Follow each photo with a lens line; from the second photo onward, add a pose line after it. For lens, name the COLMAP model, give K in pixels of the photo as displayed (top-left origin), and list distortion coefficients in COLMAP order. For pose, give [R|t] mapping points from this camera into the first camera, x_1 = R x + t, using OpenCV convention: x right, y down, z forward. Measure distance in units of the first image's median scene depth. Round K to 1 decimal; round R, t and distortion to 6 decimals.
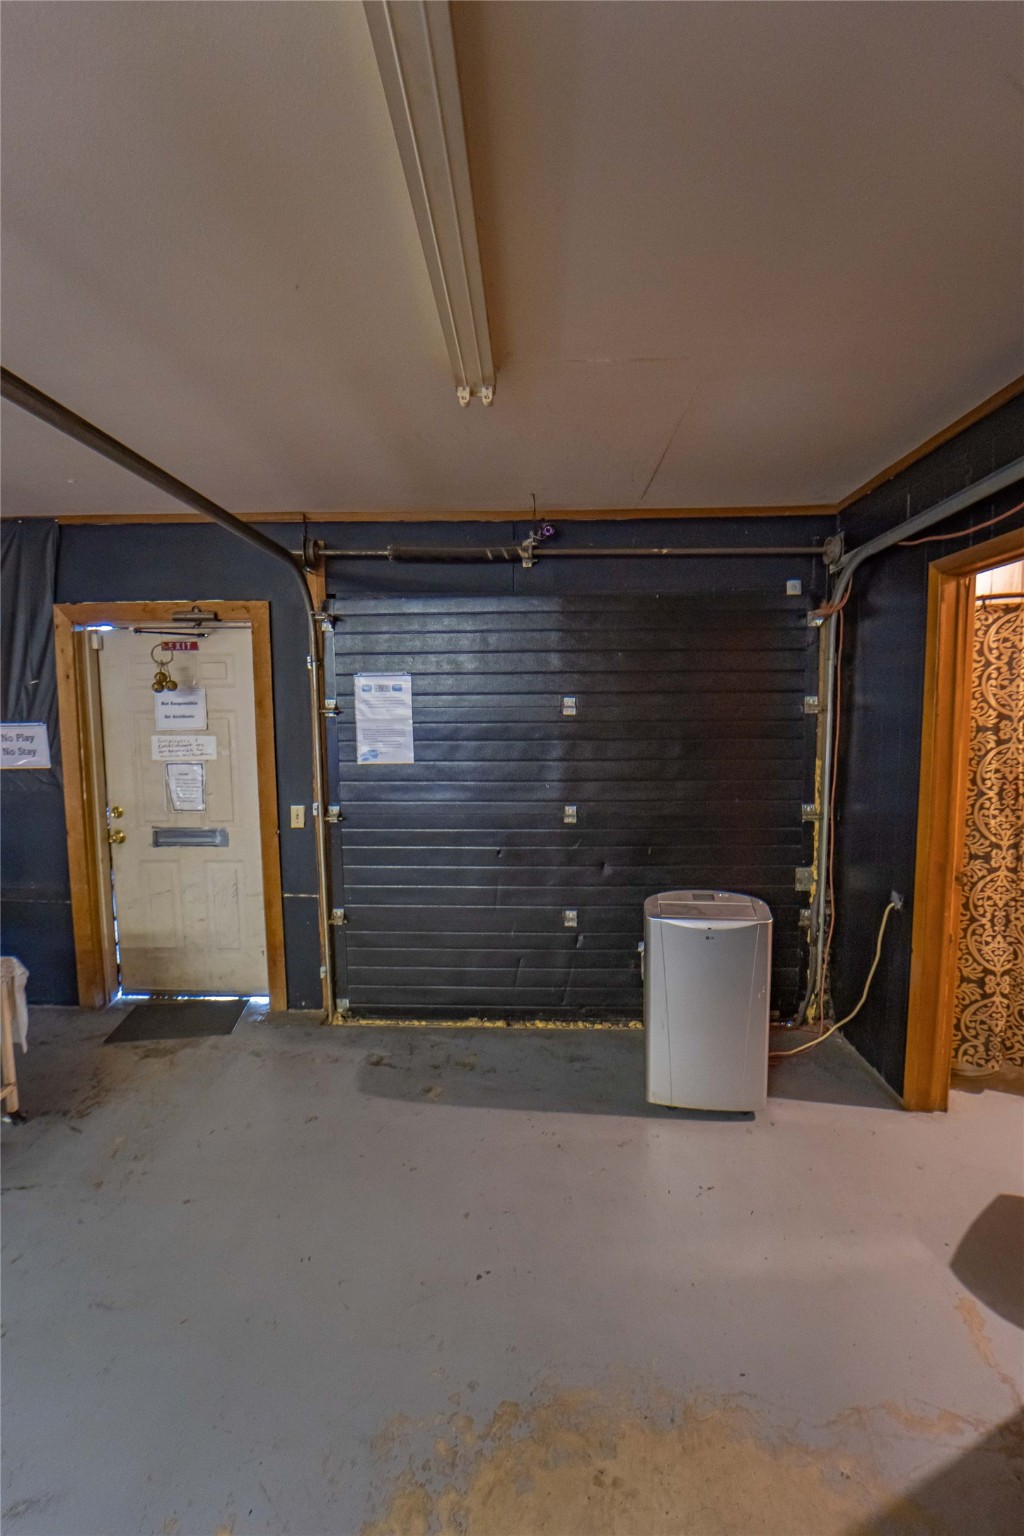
lens RADIAL K [[623.0, 0, 517.2], [0, 623.0, 770.1], [0, 0, 1]] dist [-0.021221, -0.000346]
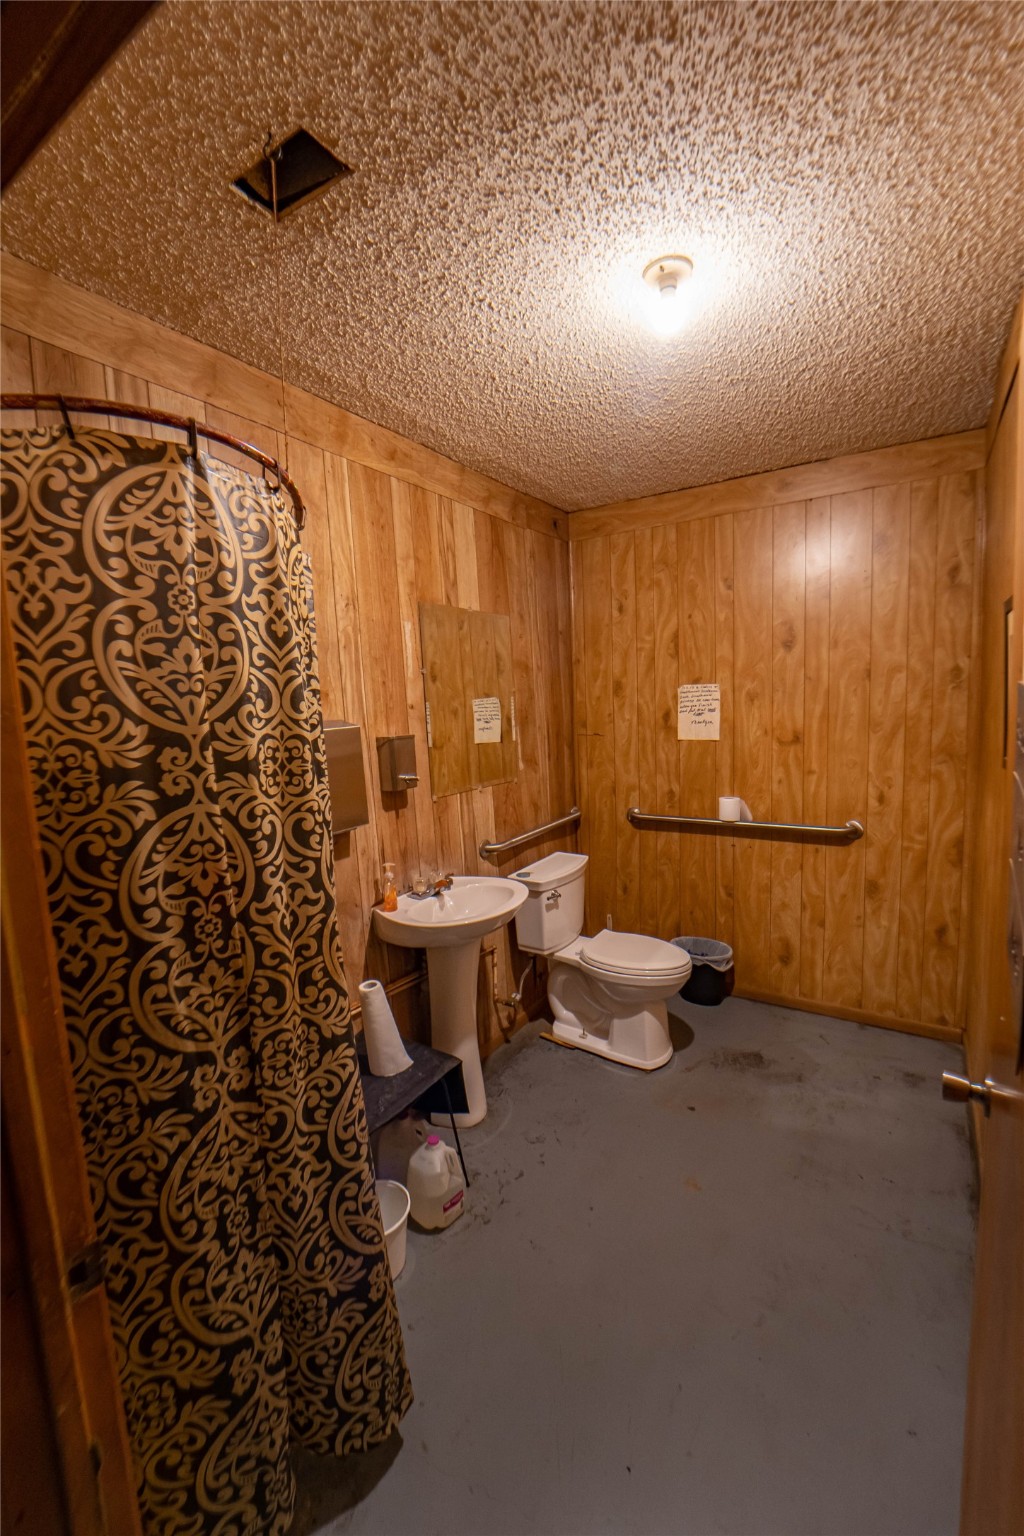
lens RADIAL K [[623.0, 0, 518.7], [0, 623.0, 766.6], [0, 0, 1]] dist [-0.021221, -0.000346]
pose [[0.514903, -0.113032, 0.849764, 0.572278], [0.107849, 0.991934, 0.066593, -0.070929], [-0.850437, 0.057357, 0.522940, 0.608250]]
